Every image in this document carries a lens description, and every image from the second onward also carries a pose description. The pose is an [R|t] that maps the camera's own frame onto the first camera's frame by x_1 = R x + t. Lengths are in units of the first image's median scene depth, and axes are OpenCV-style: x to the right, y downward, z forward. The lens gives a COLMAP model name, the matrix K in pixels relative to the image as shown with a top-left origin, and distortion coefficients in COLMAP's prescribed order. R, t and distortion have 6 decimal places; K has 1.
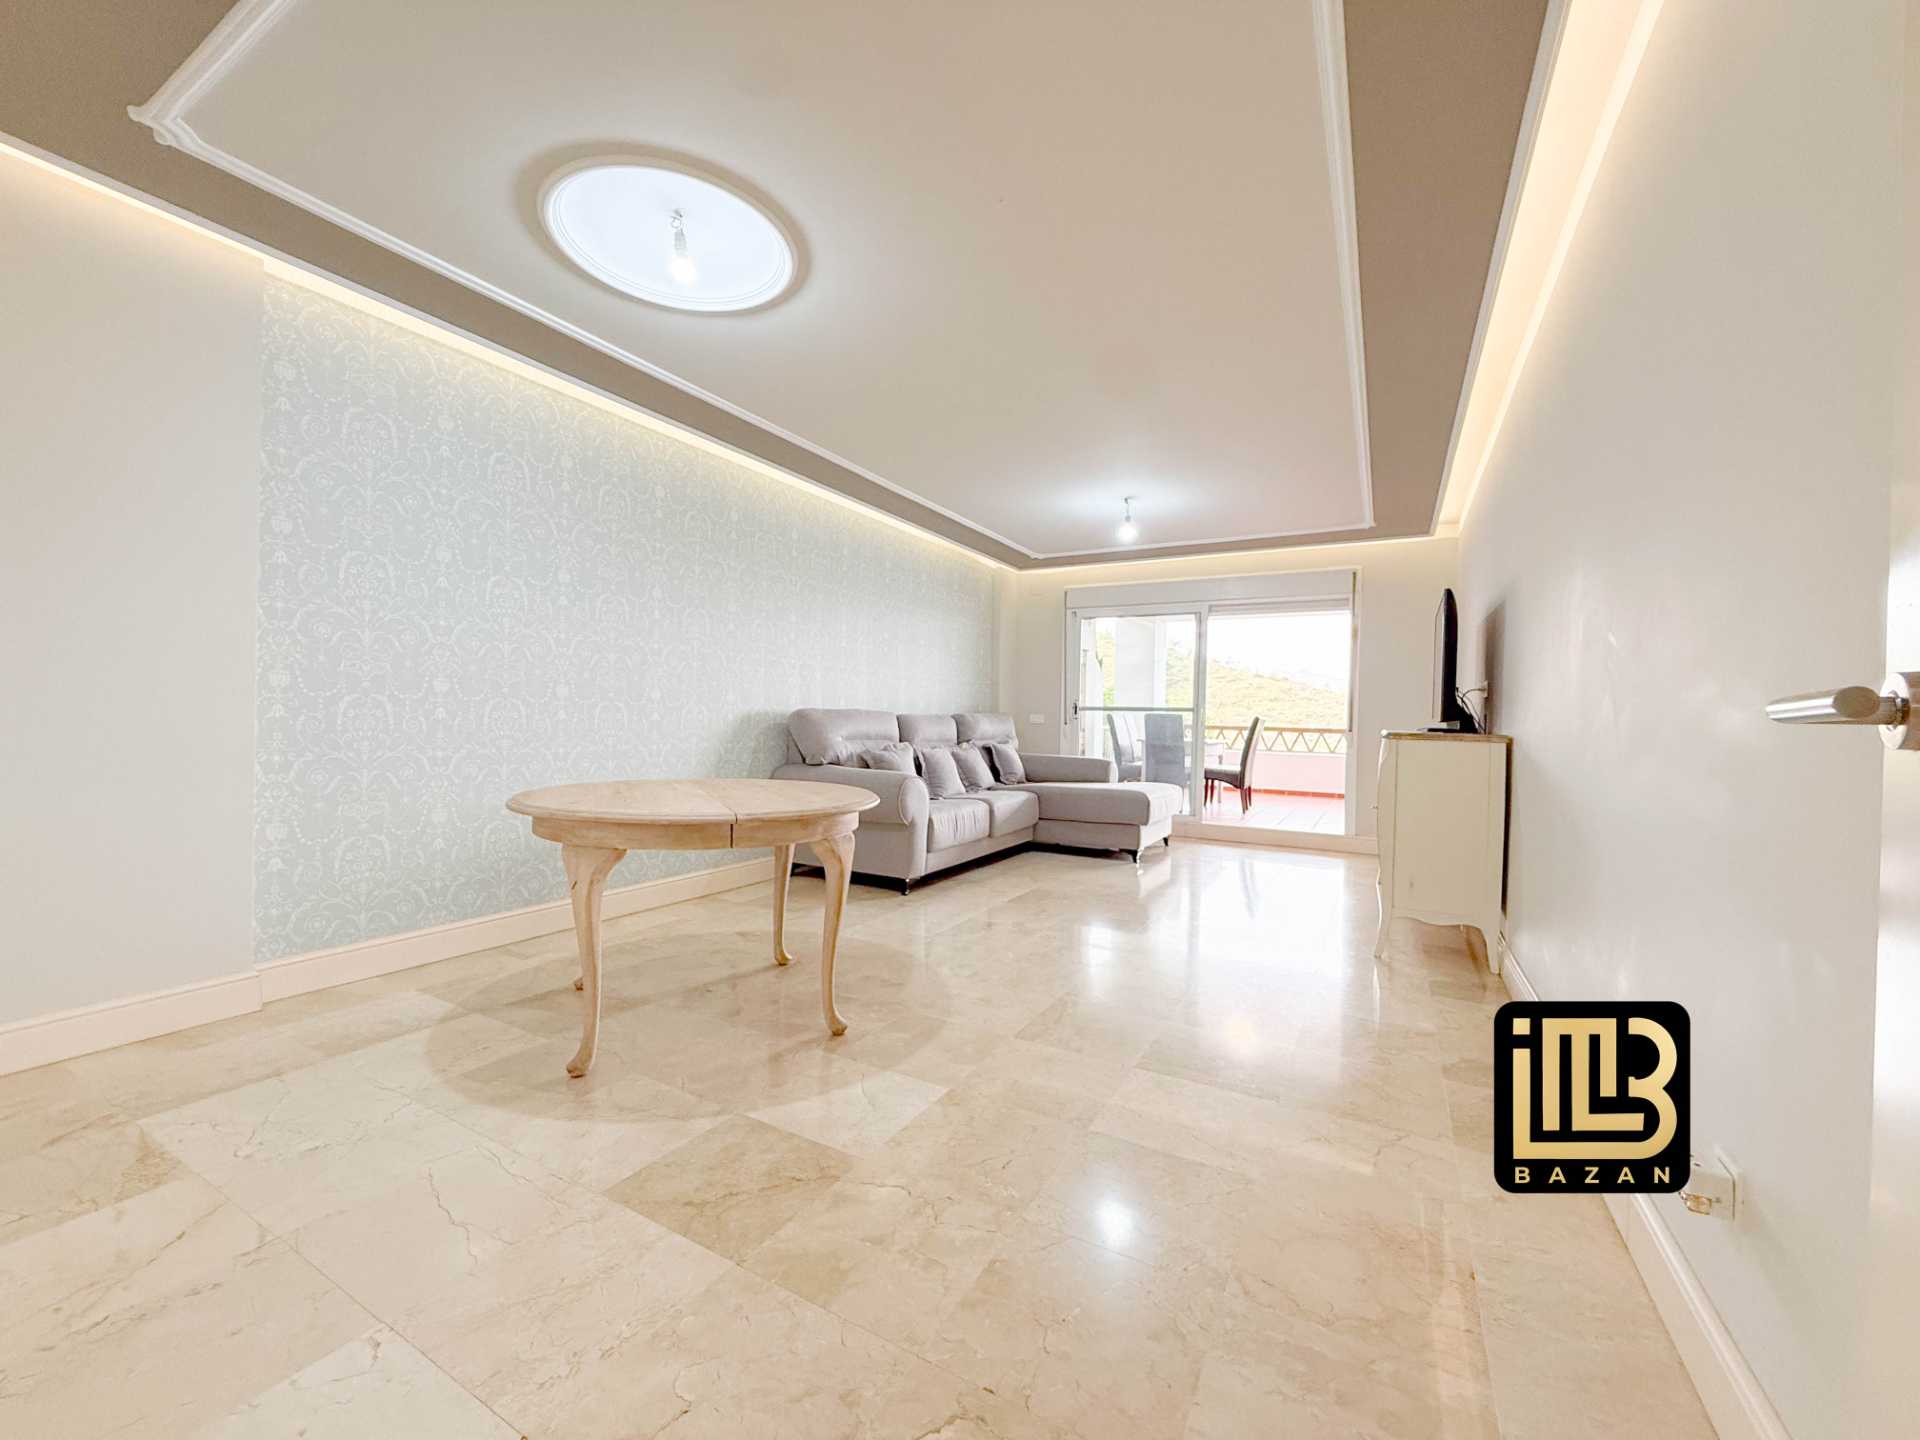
lens RADIAL K [[759.7, 0, 956.5], [0, 759.7, 720.3], [0, 0, 1]] dist [-0.001610, -0.000082]
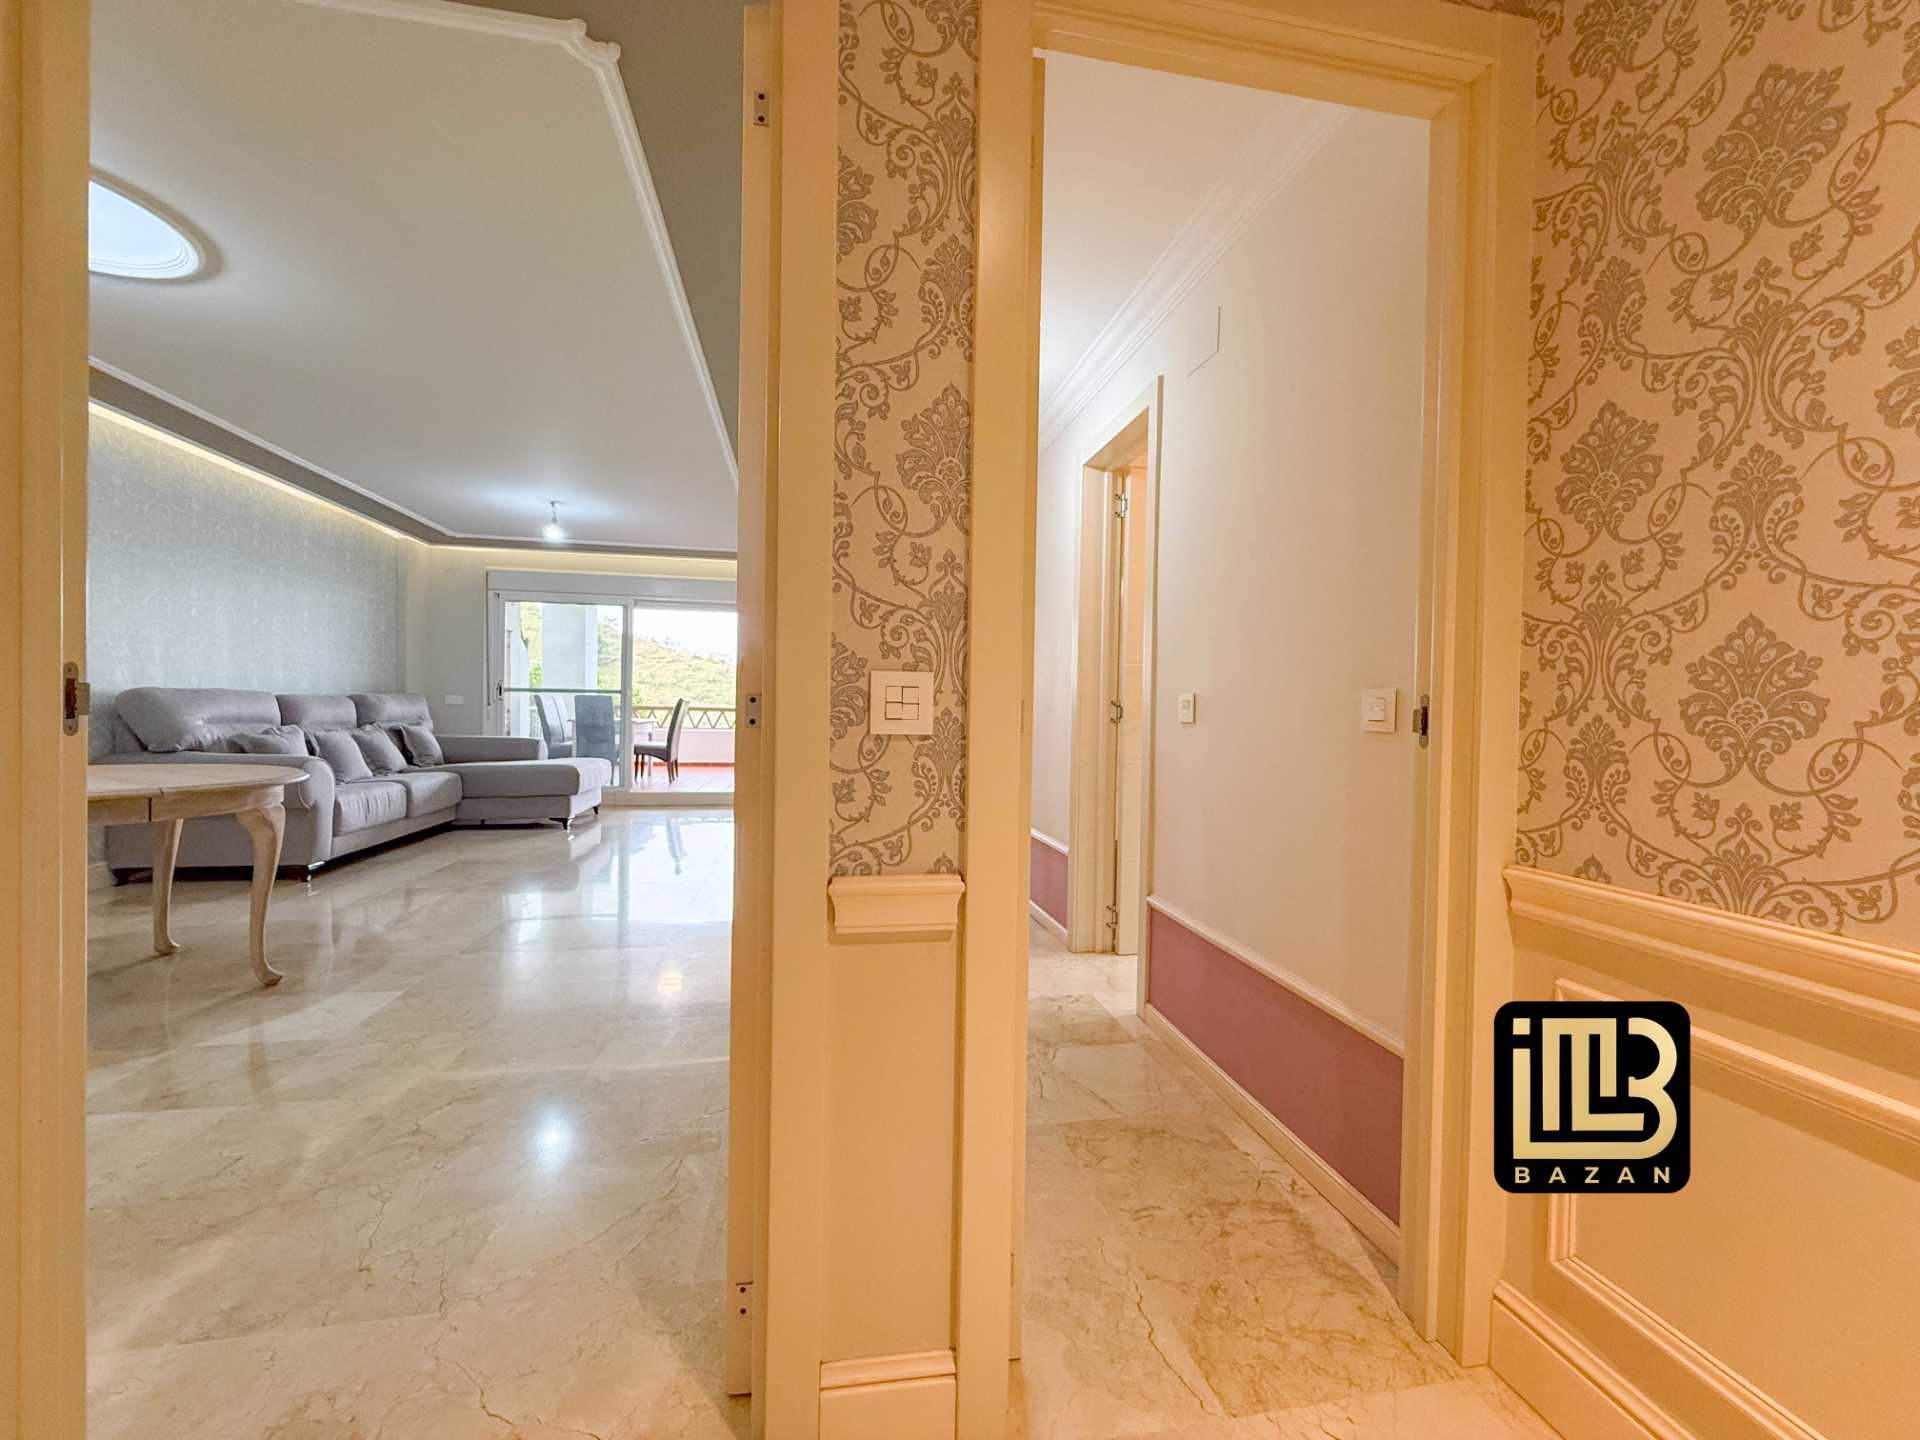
lens RADIAL K [[759.7, 0, 956.5], [0, 759.7, 720.3], [0, 0, 1]] dist [-0.001610, -0.000082]
pose [[0.761371, -0.015320, 0.648136, -0.044214], [-0.000895, 0.999695, 0.024682, -0.000232], [-0.648316, -0.019372, 0.761125, -0.200364]]
